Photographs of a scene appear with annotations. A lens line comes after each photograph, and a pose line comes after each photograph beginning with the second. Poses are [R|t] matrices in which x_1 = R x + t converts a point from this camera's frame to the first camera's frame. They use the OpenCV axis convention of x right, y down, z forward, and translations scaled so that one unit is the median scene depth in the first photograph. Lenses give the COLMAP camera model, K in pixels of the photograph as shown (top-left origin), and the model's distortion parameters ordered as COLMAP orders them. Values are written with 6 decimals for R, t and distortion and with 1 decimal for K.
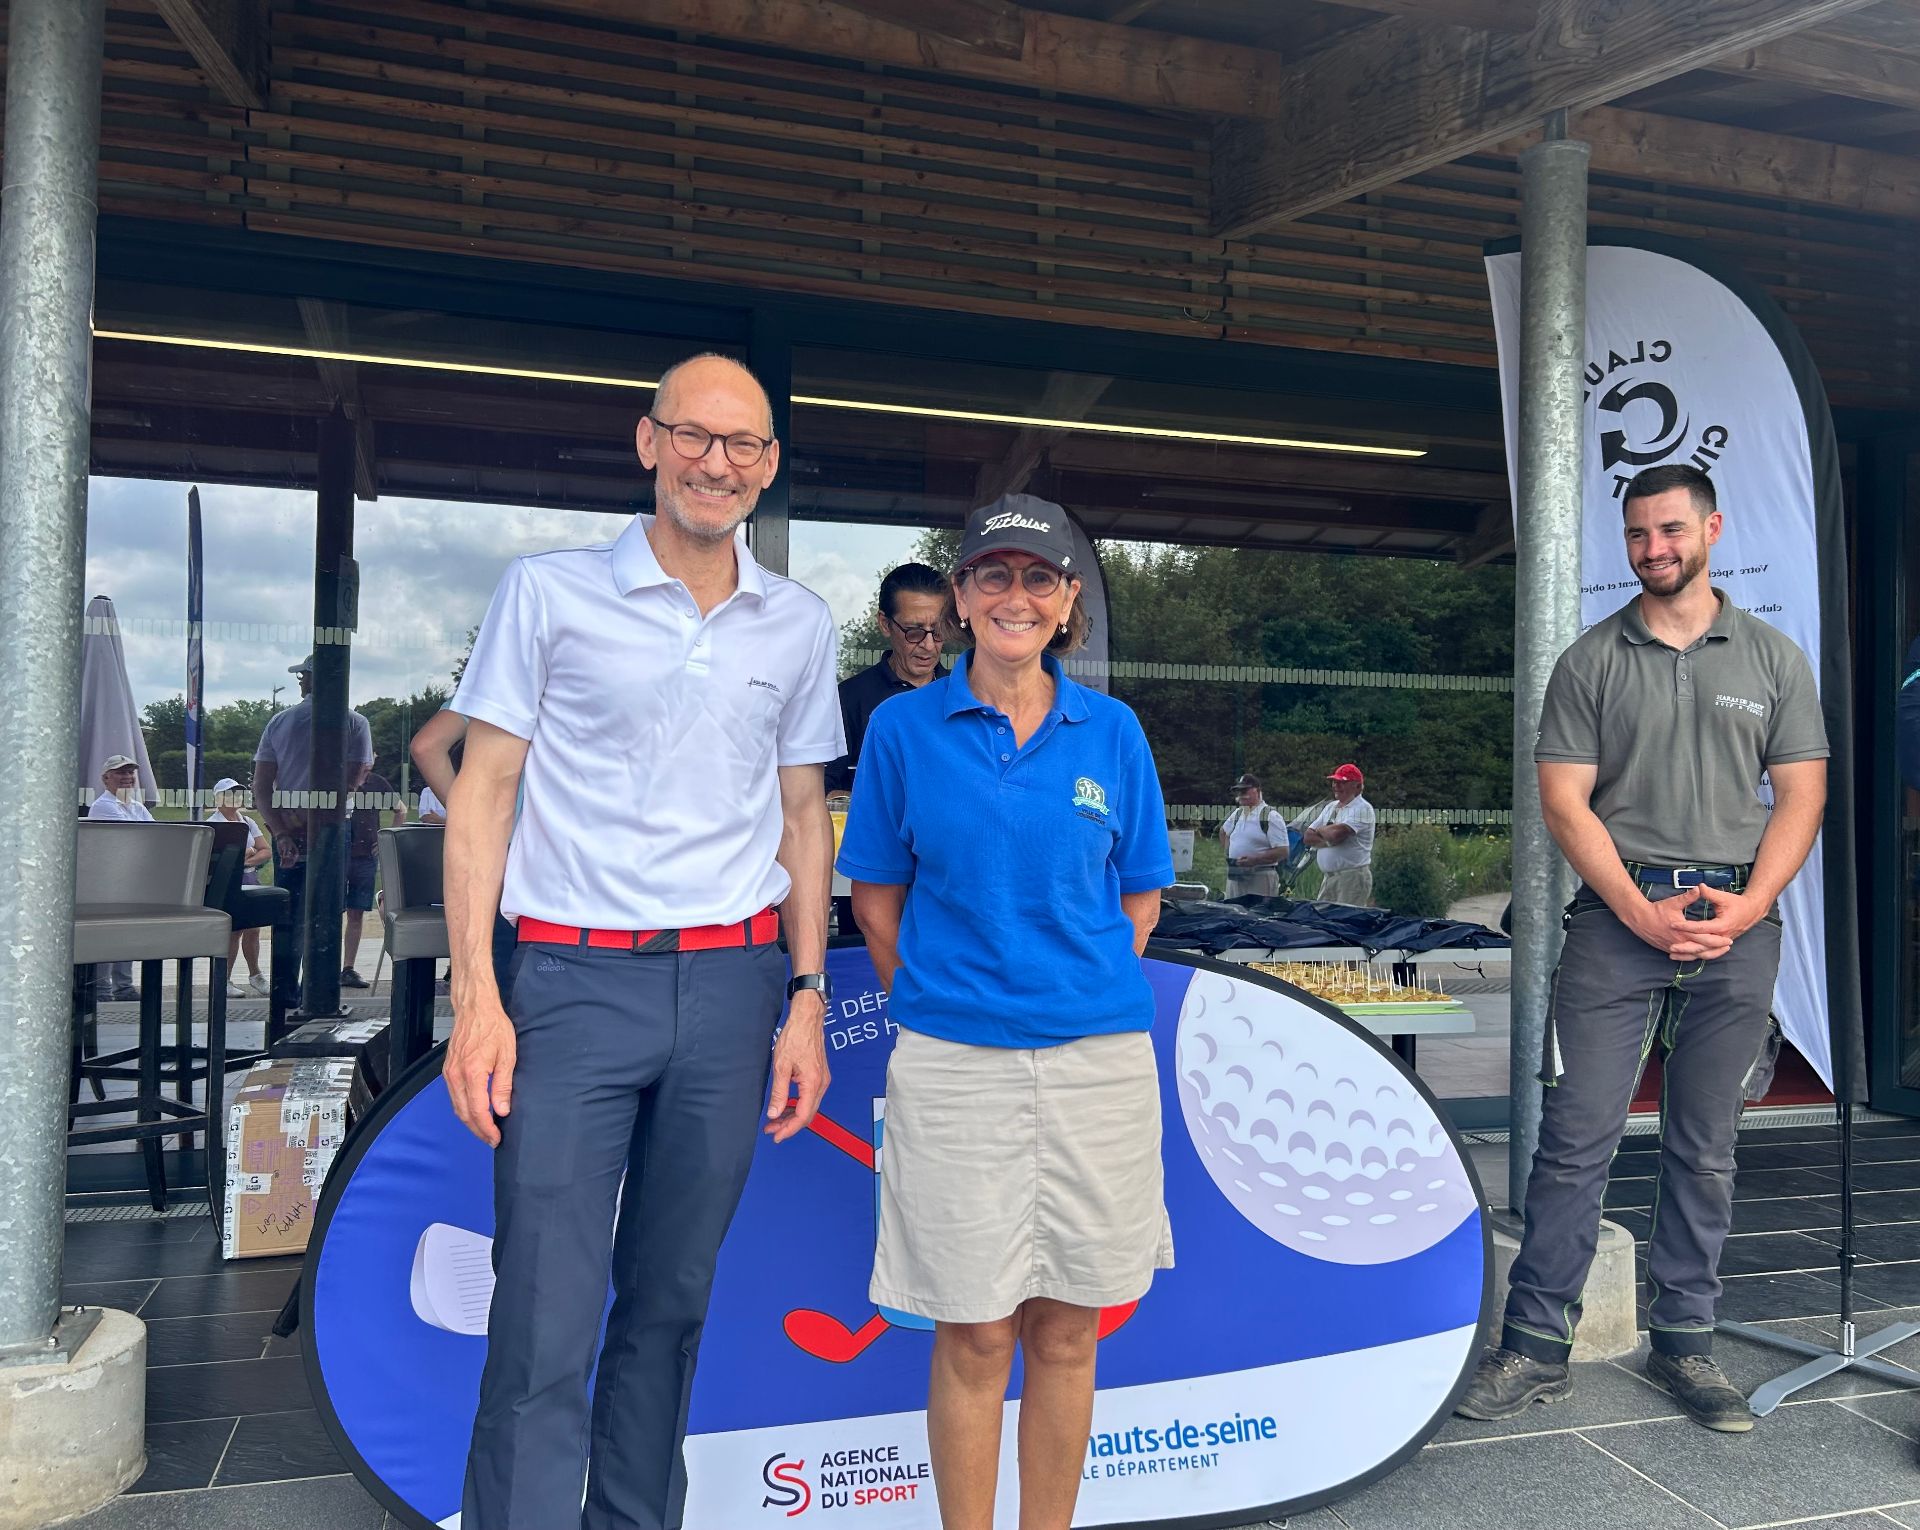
lens RADIAL K [[1573.4, 0, 1013.8], [0, 1573.4, 759.3], [0, 0, 1]] dist [0.048985, -0.054028]
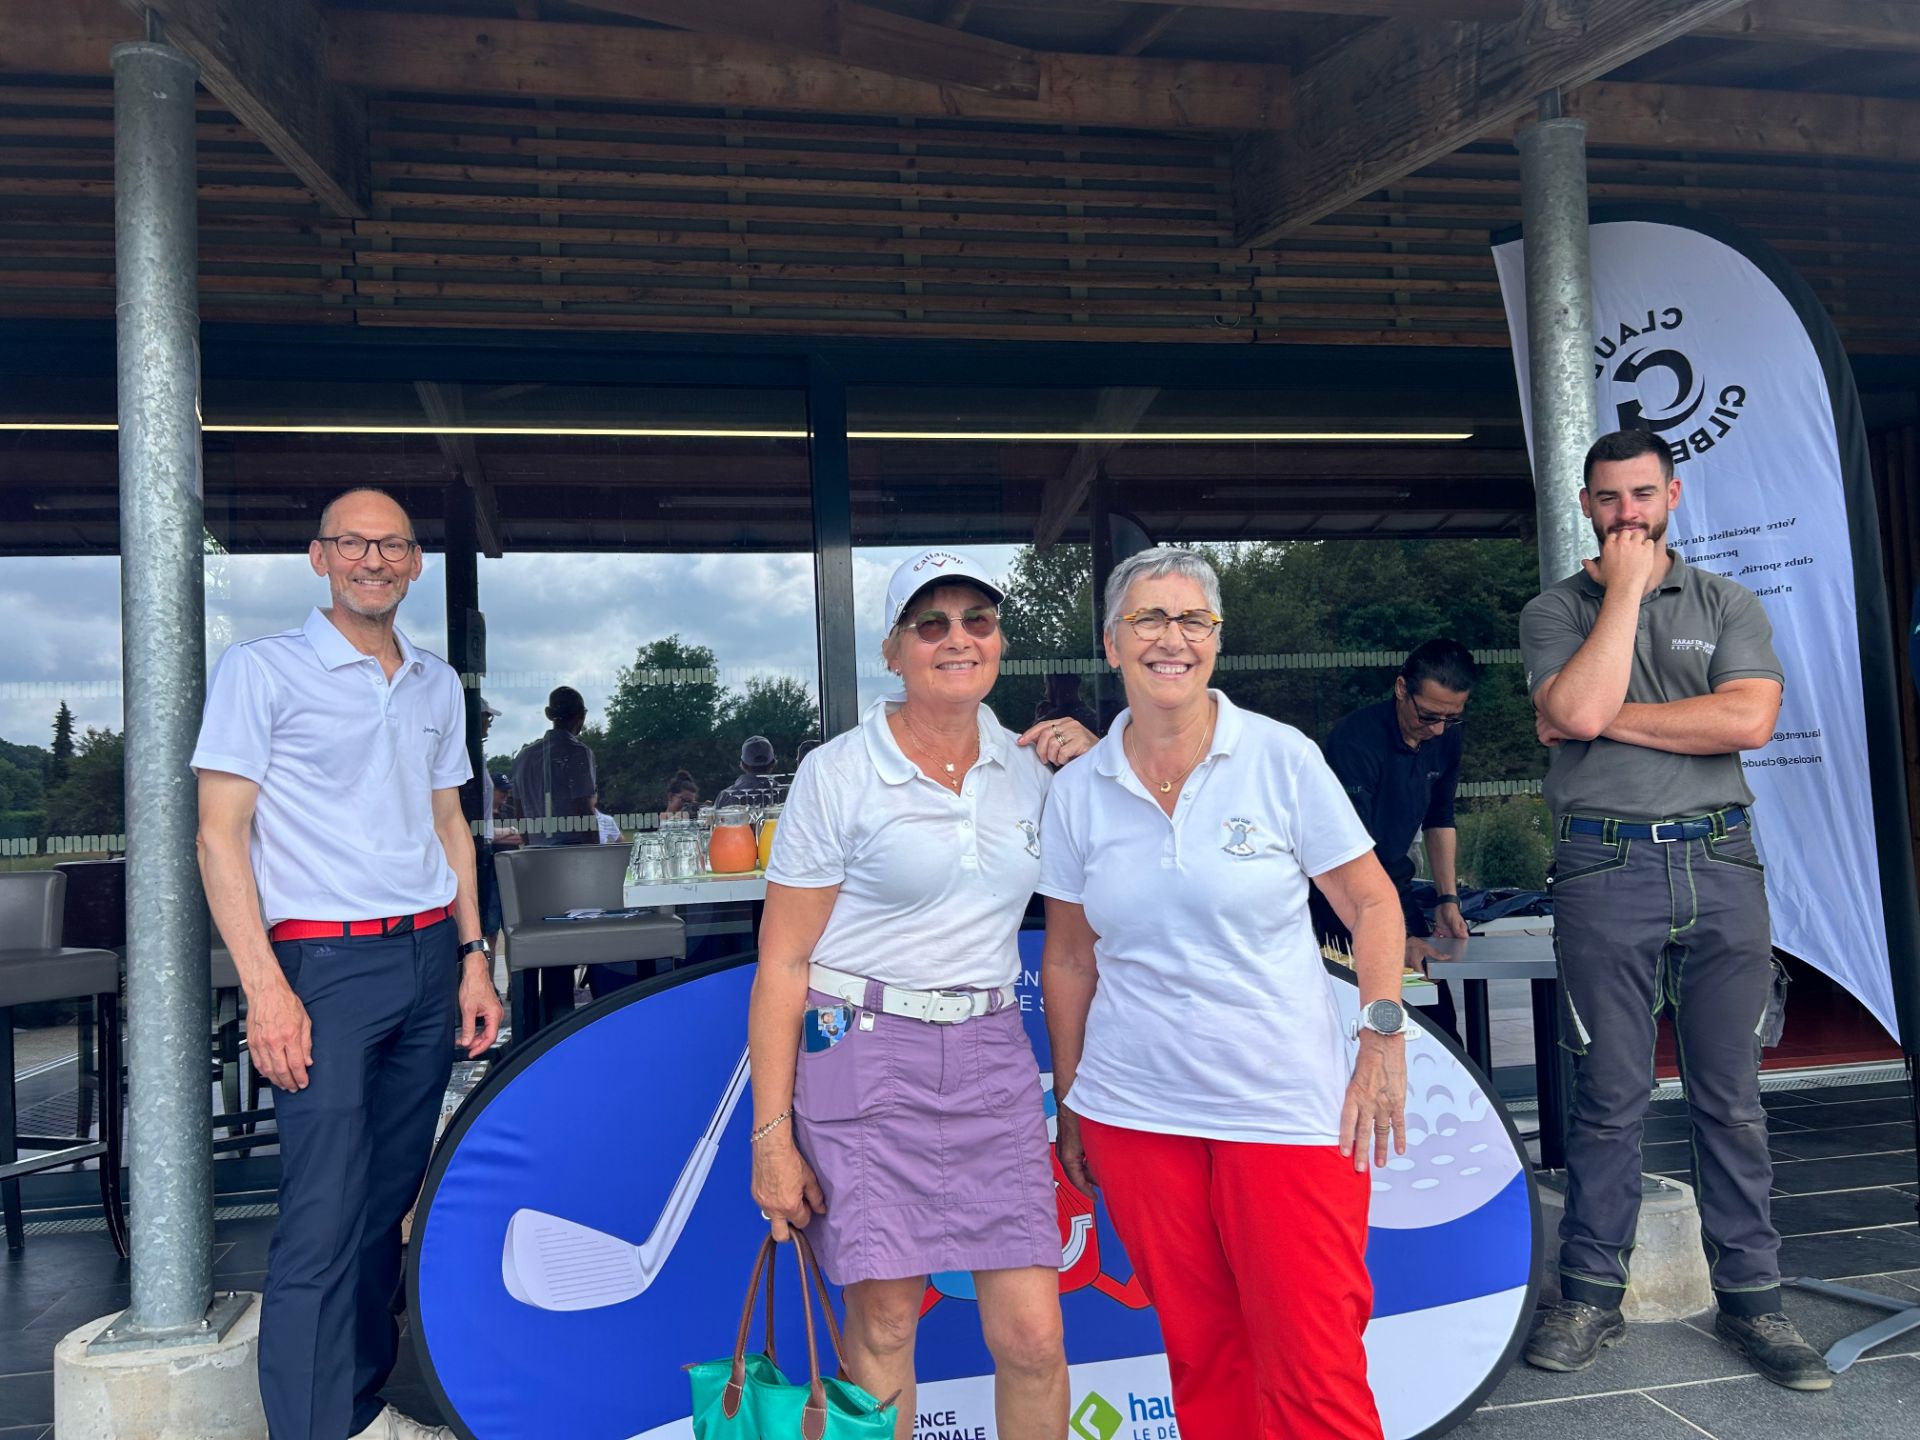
lens RADIAL K [[1483.5, 0, 955.5], [0, 1483.5, 736.4], [0, 0, 1]] dist [0.041969, -0.043085]
pose [[0.991710, -0.060115, -0.113568, 0.038221], [0.058103, 0.998091, -0.020945, 0.003378], [0.114610, 0.014172, 0.993309, 0.003427]]
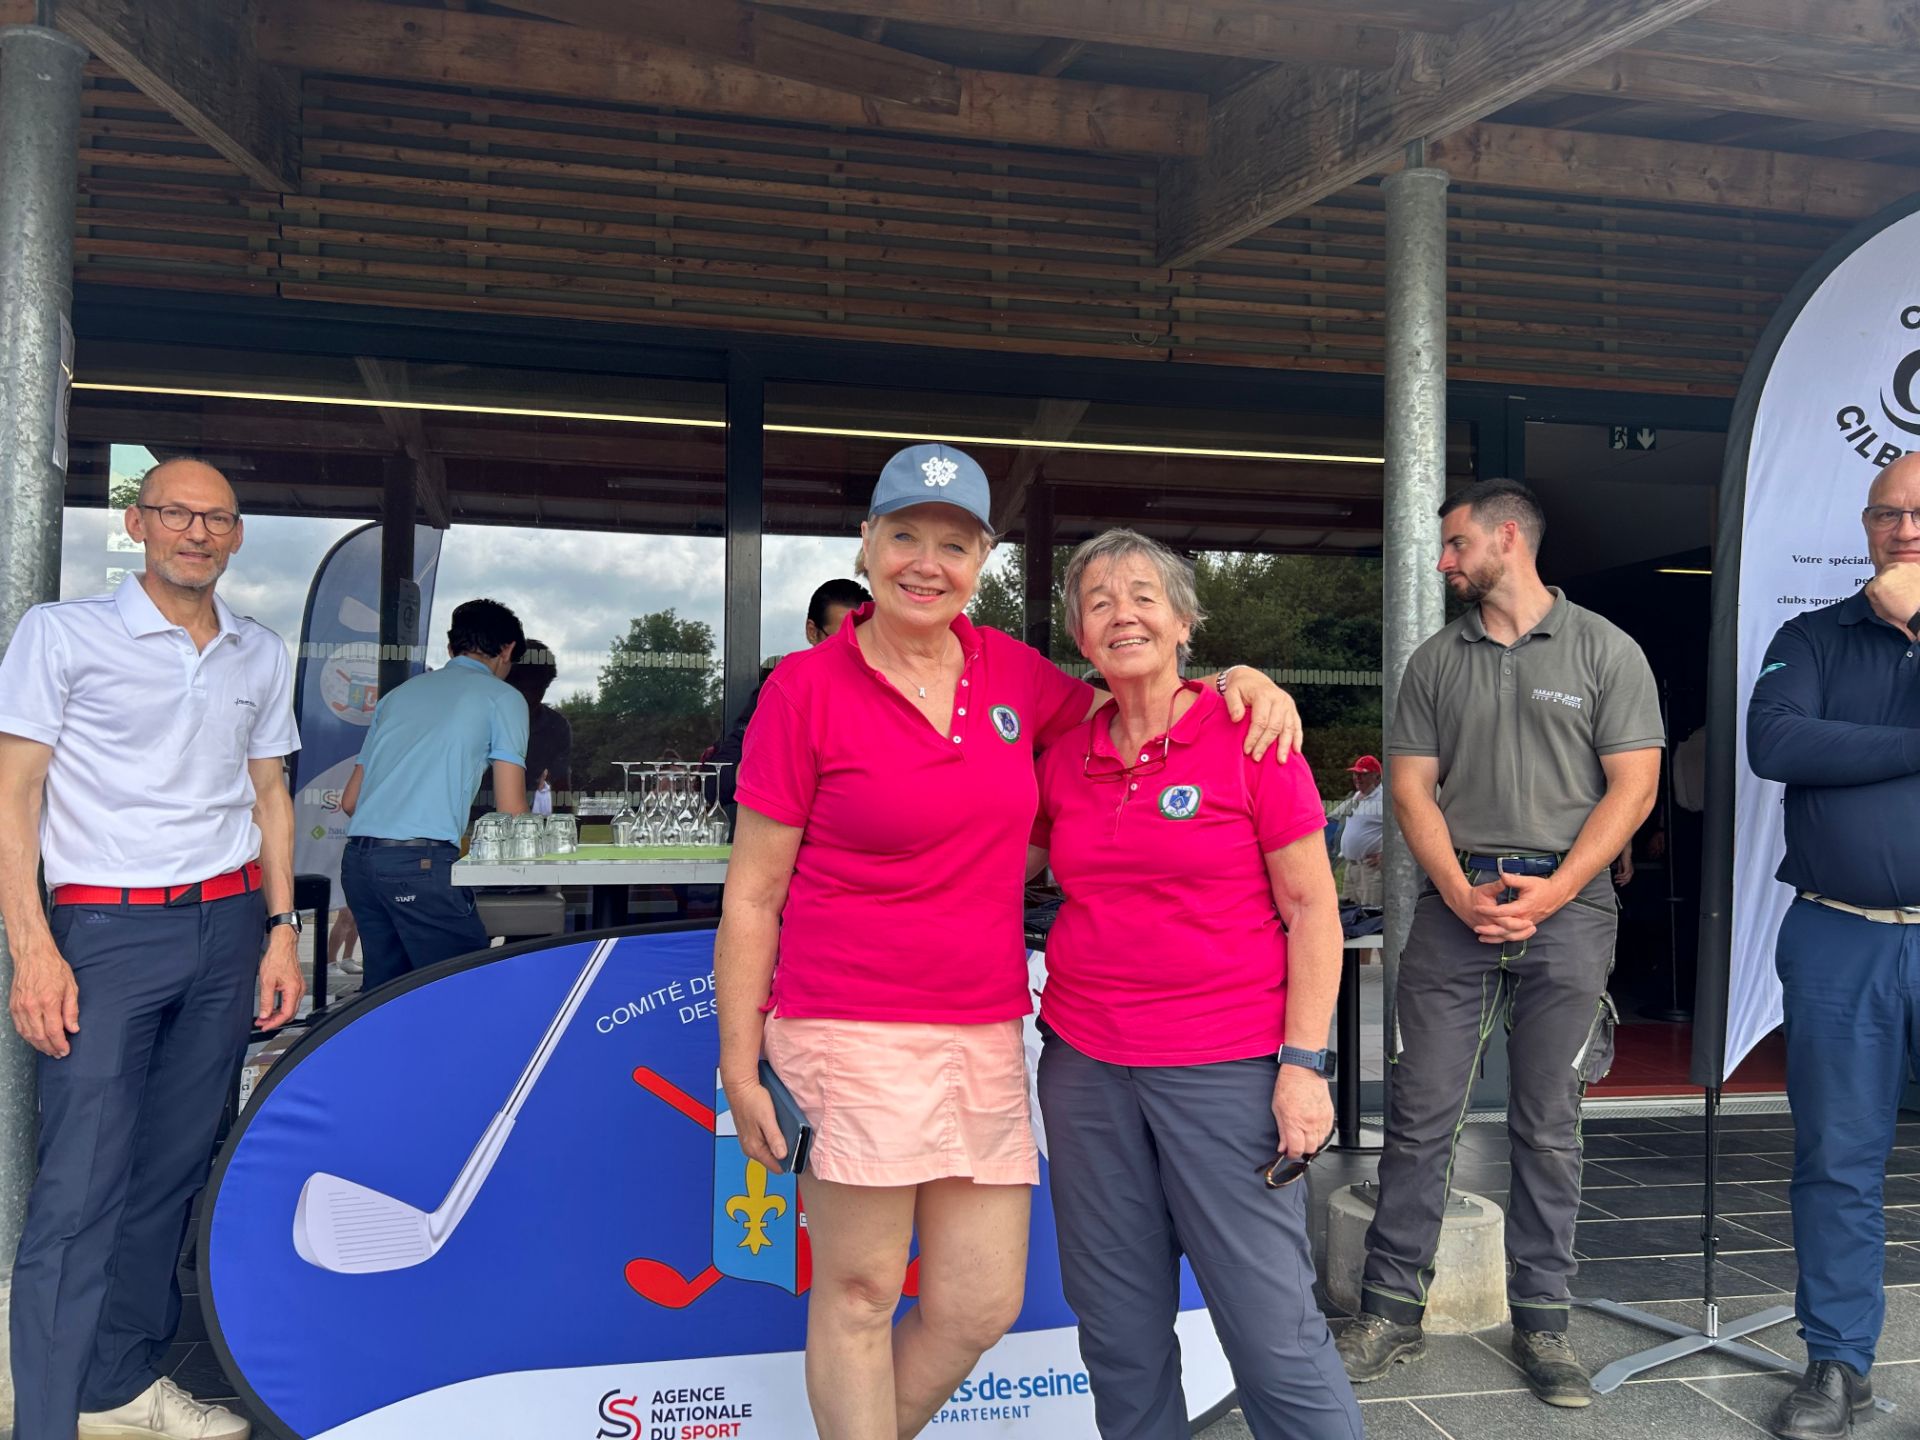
lens RADIAL K [[1484.3, 0, 969.2], [0, 1484.3, 714.8], [0, 0, 1]] dist [0.051195, -0.057280]
pose [[0.994375, -0.010315, -0.105409, 0.118598], [0.007526, 0.999612, -0.026823, -0.000691], [0.105645, 0.025879, 0.994067, -0.011753]]
